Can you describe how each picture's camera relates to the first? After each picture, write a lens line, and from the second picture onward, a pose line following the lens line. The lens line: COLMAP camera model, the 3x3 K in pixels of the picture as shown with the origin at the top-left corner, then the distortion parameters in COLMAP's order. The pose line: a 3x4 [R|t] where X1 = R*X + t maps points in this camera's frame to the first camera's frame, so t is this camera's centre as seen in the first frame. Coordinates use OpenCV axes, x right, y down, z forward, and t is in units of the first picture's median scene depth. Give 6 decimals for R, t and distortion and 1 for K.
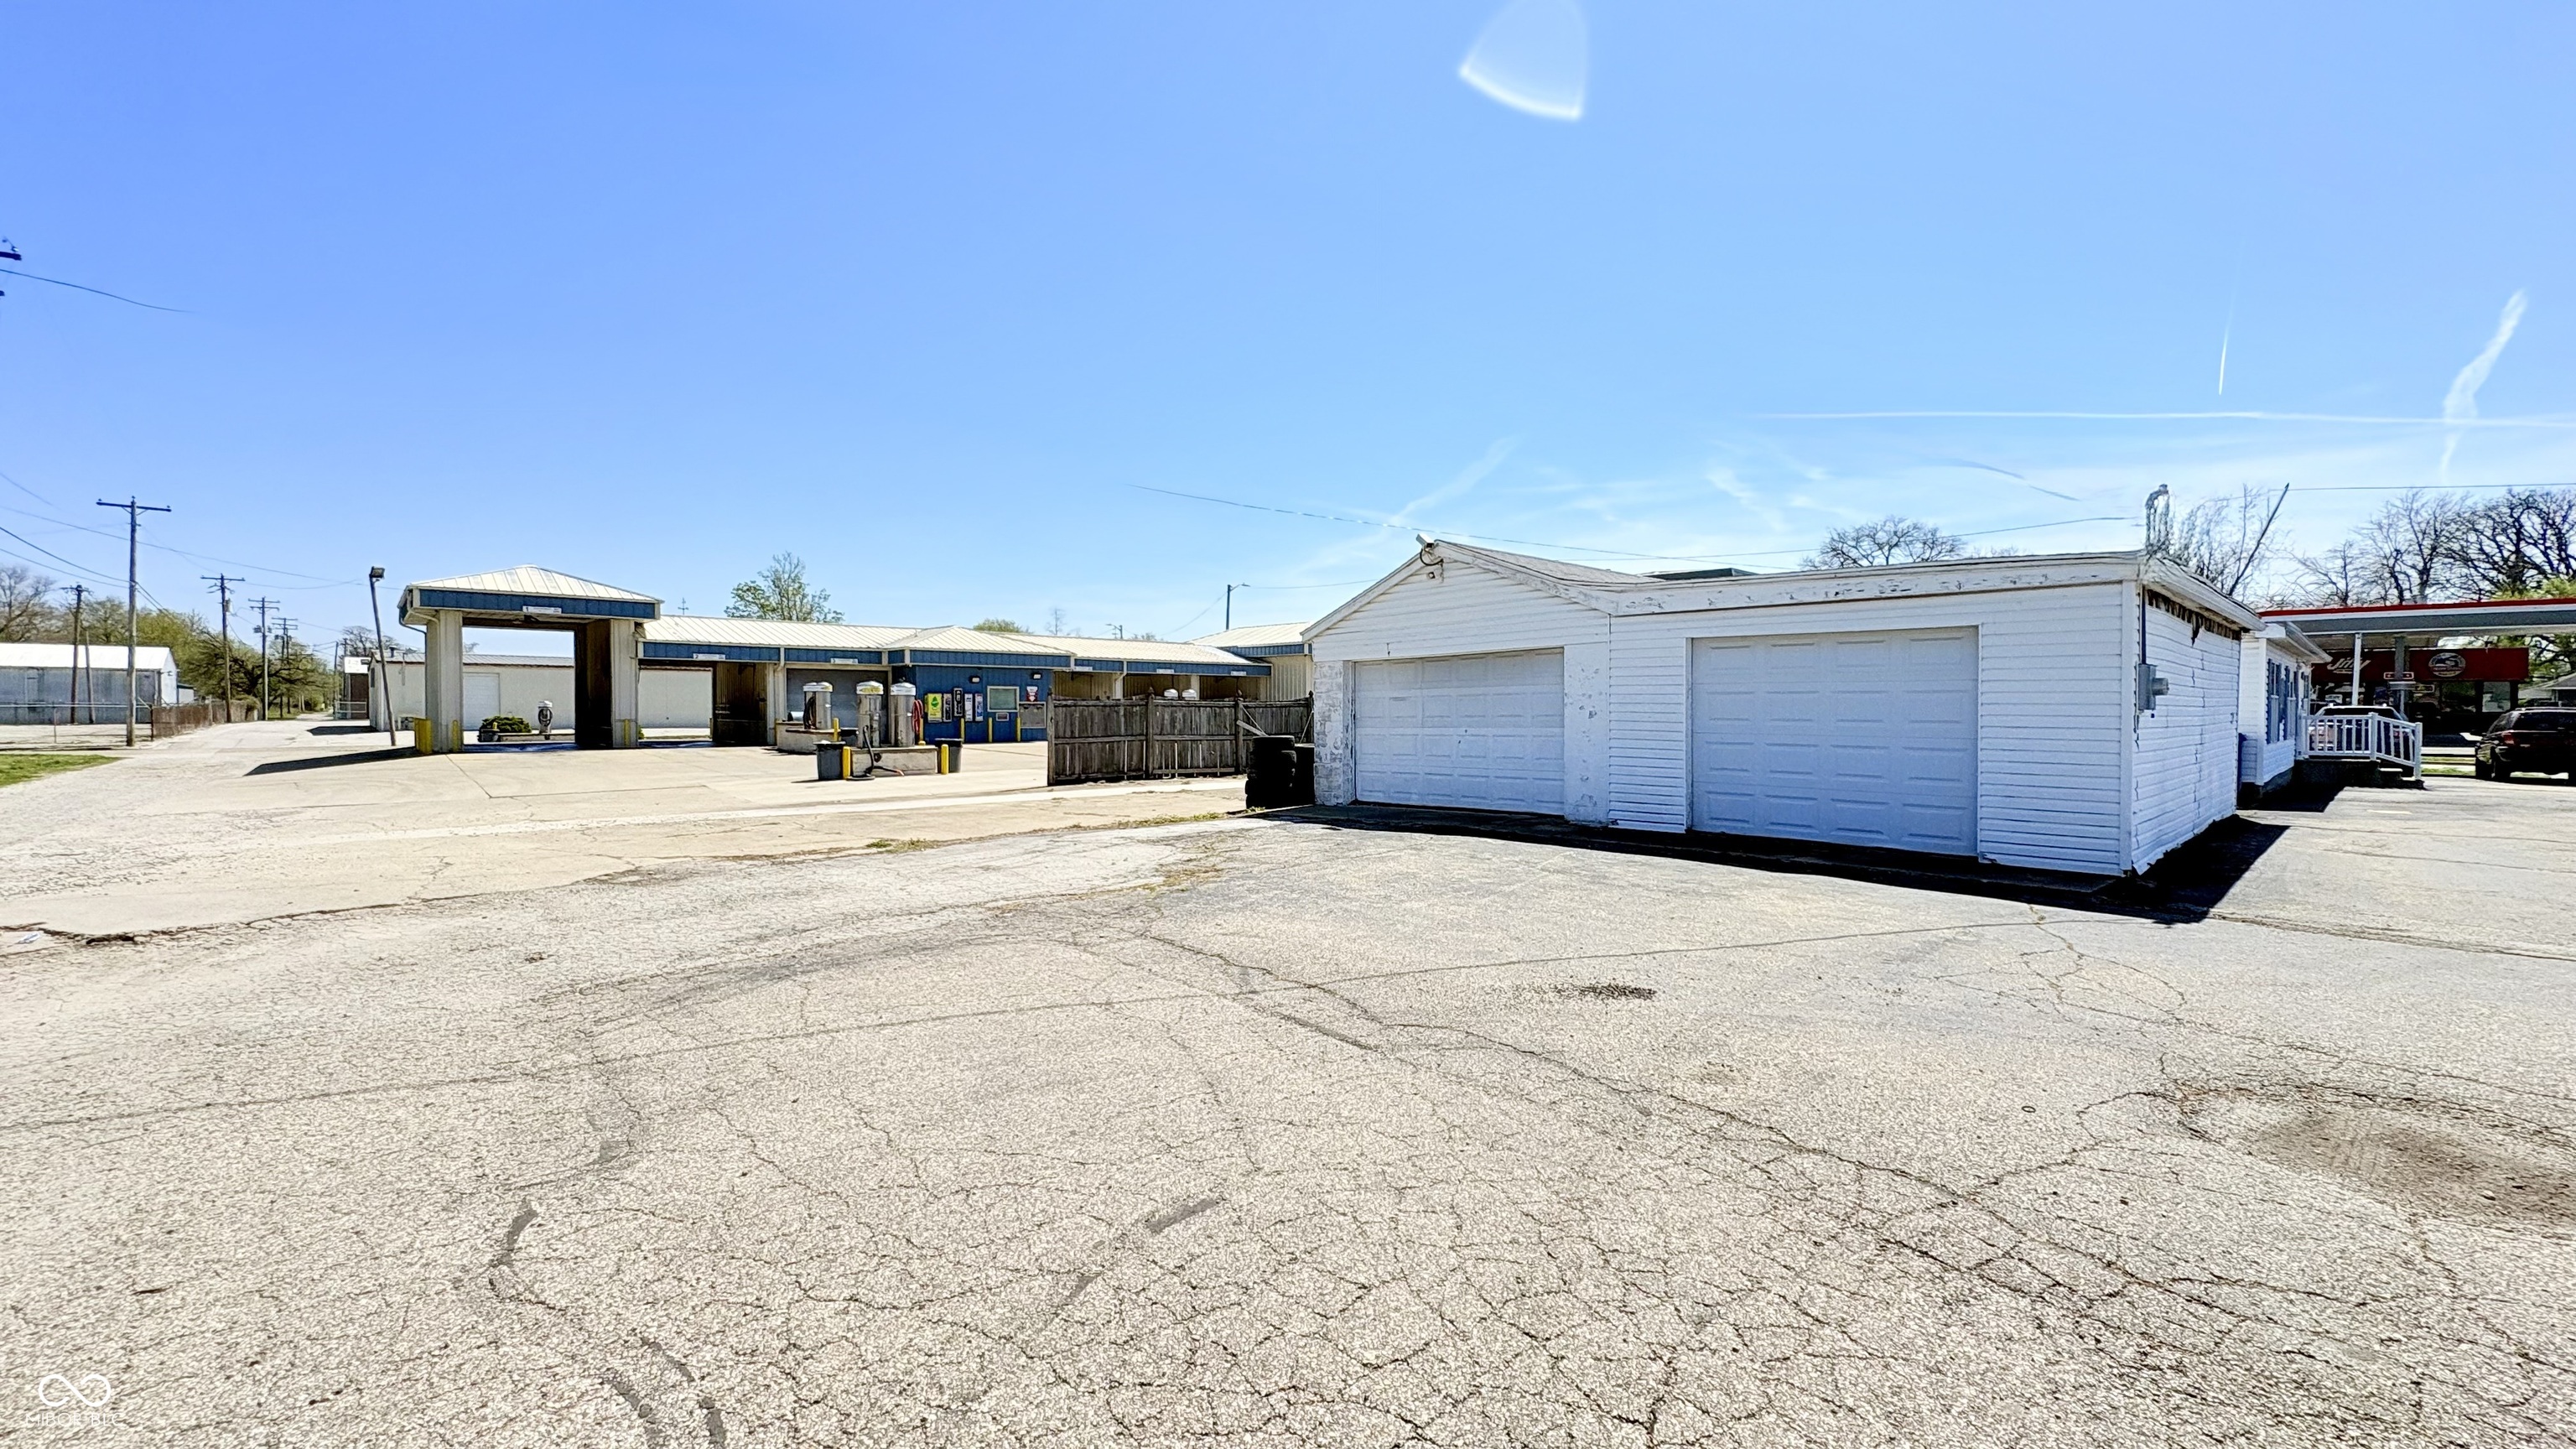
lens RADIAL K [[1030.2, 0, 1286.0], [0, 1030.2, 717.4], [0, 0, 1]] dist [0.000514, 0.000826]
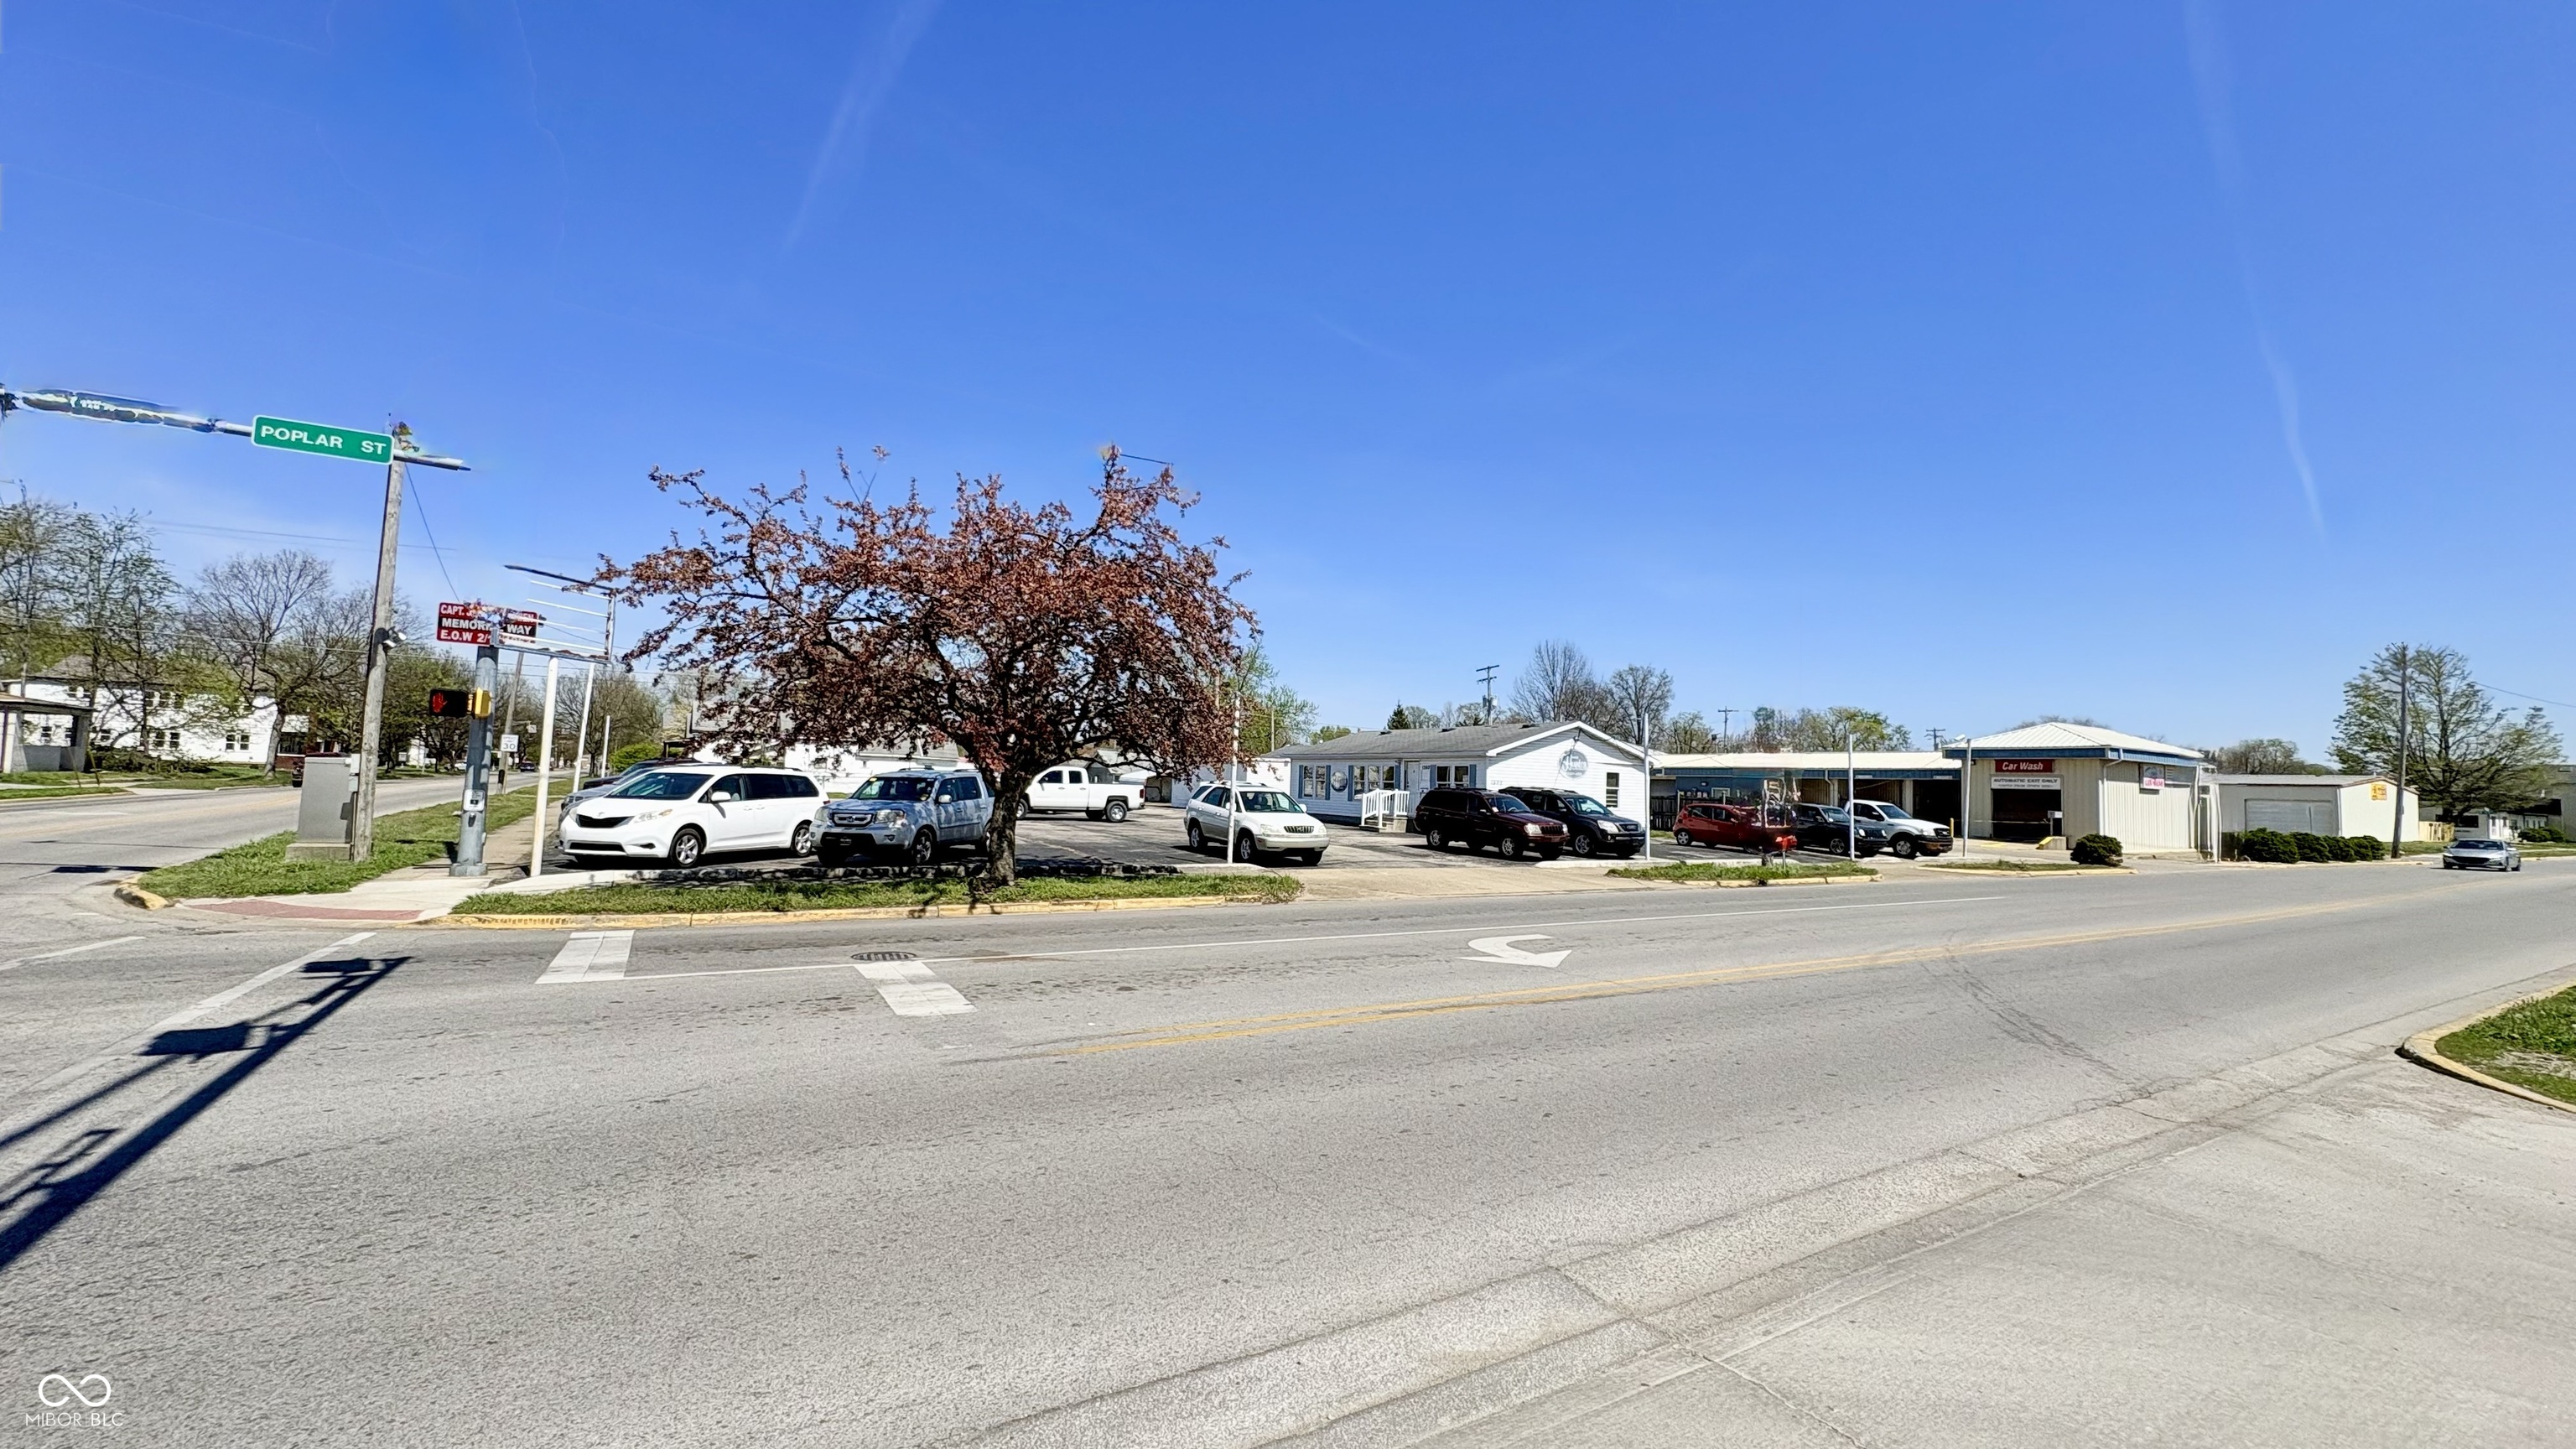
lens RADIAL K [[1030.2, 0, 1288.5], [0, 1030.2, 743.0], [0, 0, 1]] dist [0.000514, 0.000826]
pose [[-0.190870, -0.050273, -0.980327, 1.805595], [-0.044621, 0.998100, -0.042497, -0.000665], [0.980601, 0.035632, -0.192751, 0.761391]]
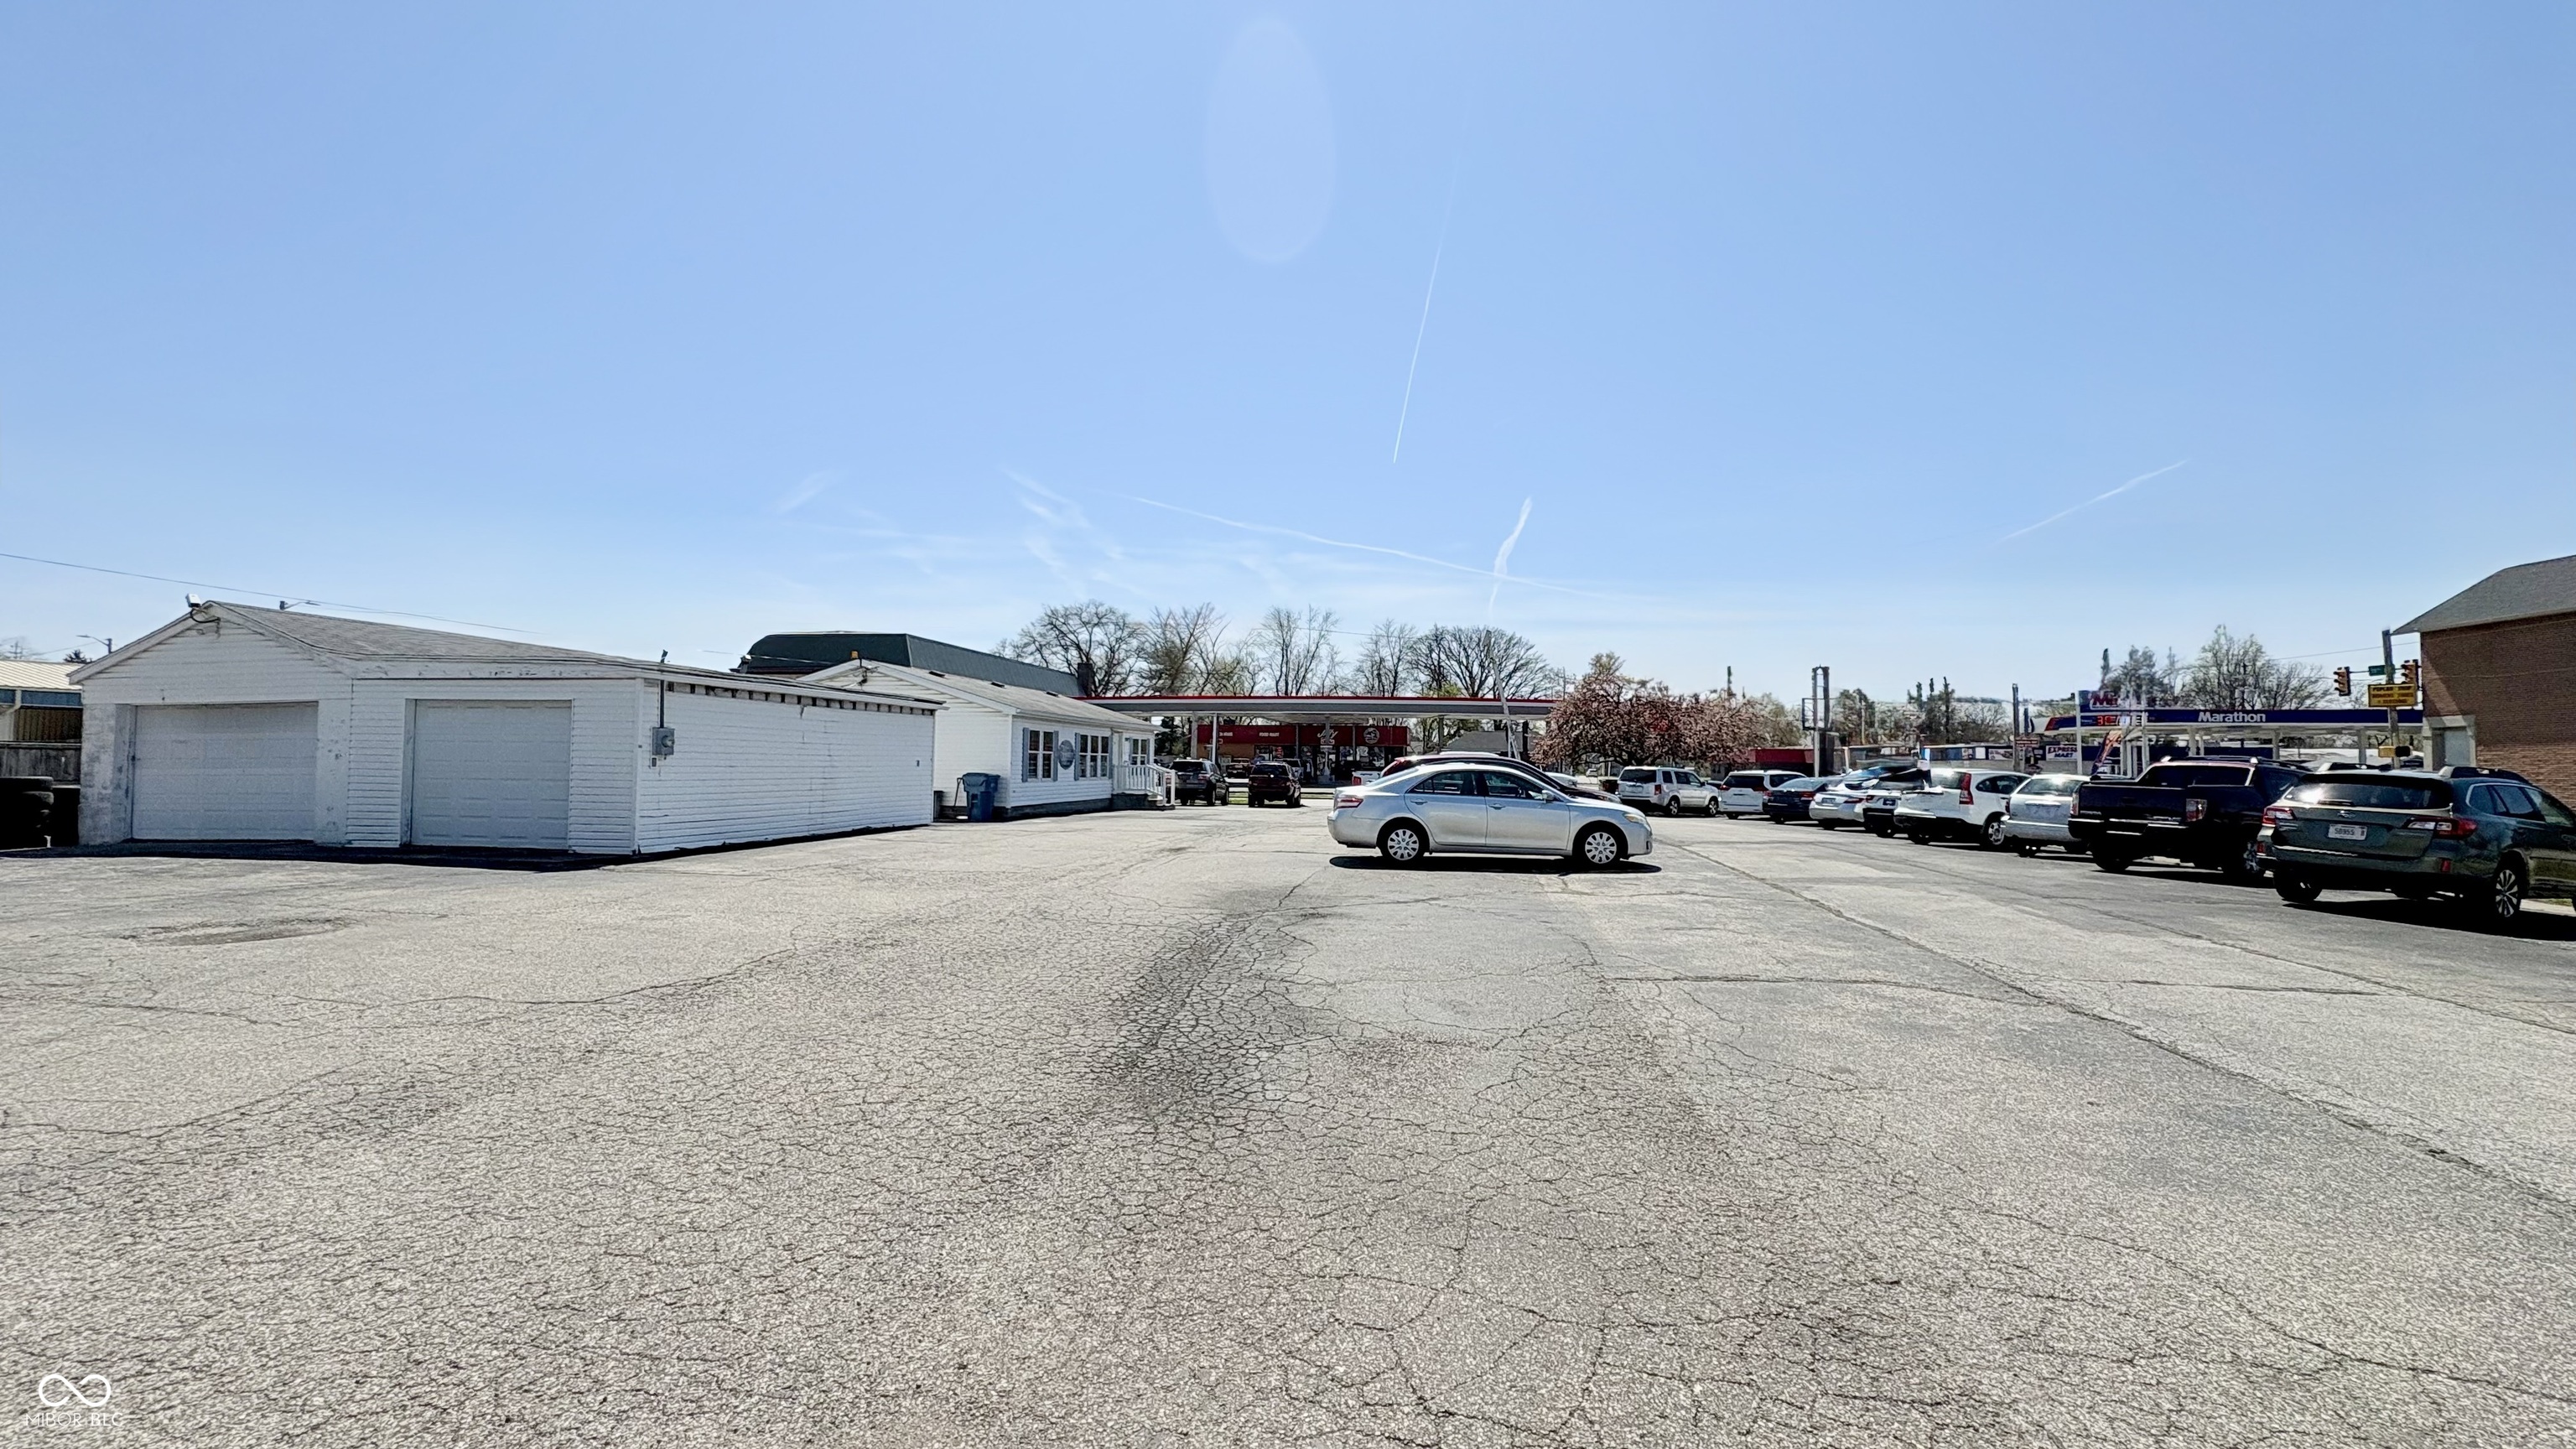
lens RADIAL K [[1030.2, 0, 1291.8], [0, 1030.2, 717.3], [0, 0, 1]] dist [0.000514, 0.000826]
pose [[0.786953, 0.034367, 0.616055, 0.156461], [-0.002436, 0.998613, -0.052596, 0.004529], [-0.617008, 0.039890, 0.785945, -0.249499]]
